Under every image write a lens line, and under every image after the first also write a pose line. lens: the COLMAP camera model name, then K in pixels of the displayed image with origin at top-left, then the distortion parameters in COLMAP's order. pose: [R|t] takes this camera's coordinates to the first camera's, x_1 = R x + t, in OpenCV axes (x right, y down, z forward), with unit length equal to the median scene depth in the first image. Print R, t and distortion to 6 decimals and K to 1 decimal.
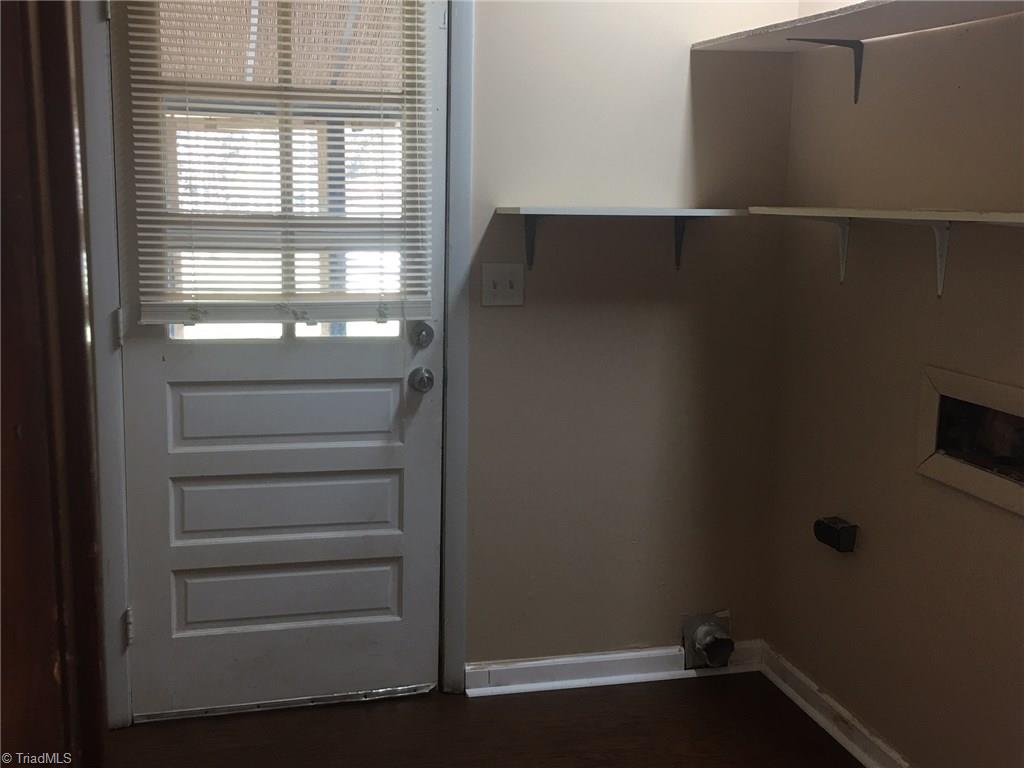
lens RADIAL K [[1159.5, 0, 512.0], [0, 1159.5, 384.0], [0, 0, 1]] dist [0.002506, 0.000245]
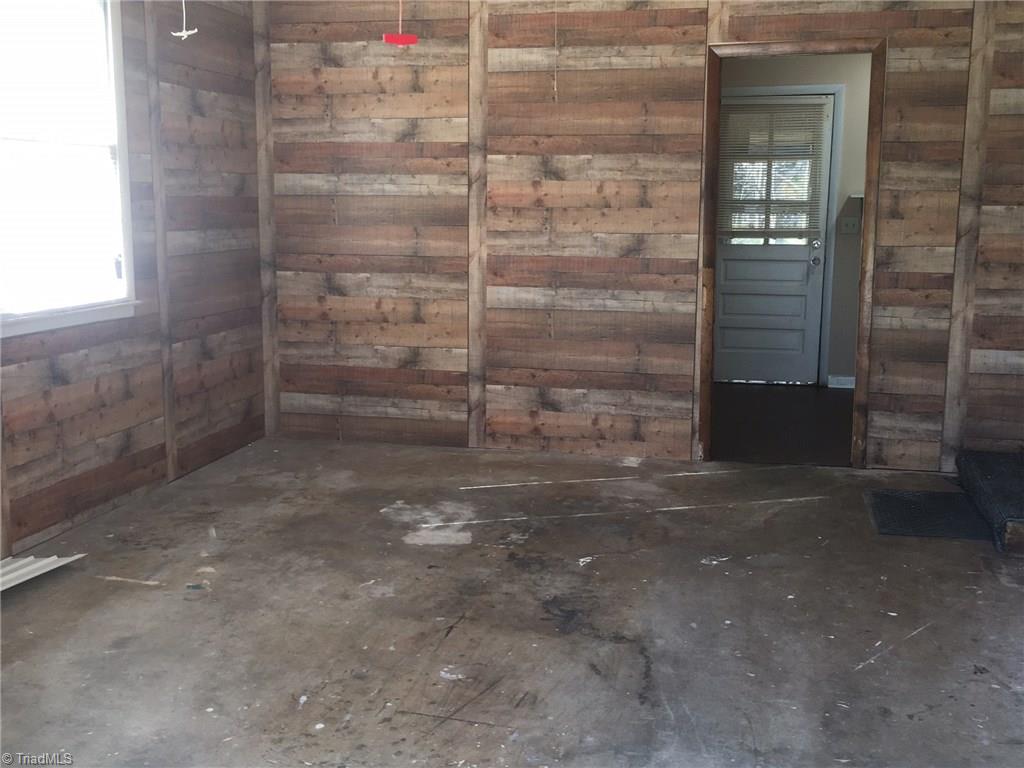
lens RADIAL K [[1159.5, 0, 512.0], [0, 1159.5, 384.0], [0, 0, 1]] dist [0.002506, 0.000245]
pose [[0.953866, 0.035034, -0.298183, 0.063858], [-0.031671, 0.999369, 0.016105, 0.262176], [0.298559, -0.005919, 0.954373, -1.778185]]
